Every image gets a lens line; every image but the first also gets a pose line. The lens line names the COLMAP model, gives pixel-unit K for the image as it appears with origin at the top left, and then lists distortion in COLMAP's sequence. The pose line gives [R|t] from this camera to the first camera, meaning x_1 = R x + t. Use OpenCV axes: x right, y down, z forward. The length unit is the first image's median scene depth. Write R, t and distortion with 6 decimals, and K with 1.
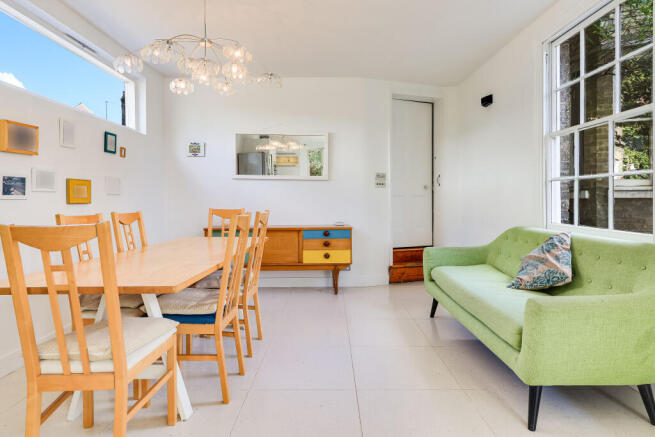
lens RADIAL K [[369.5, 0, 328.9], [0, 369.5, 201.7], [0, 0, 1]] dist [0.001941, 0.001119]
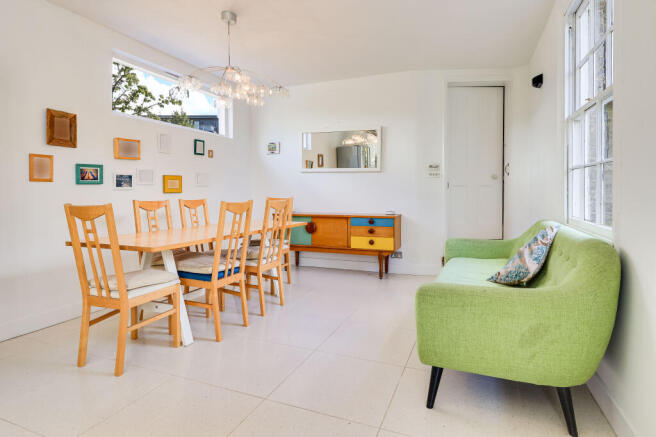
lens RADIAL K [[368.5, 0, 327.7], [0, 368.5, 194.9], [0, 0, 1]] dist [0.003266, 0.000174]
pose [[0.920431, 0.005843, -0.390861, 0.358324], [-0.002621, 0.999958, 0.008774, -0.000507], [0.390895, -0.007052, 0.920408, -0.043122]]
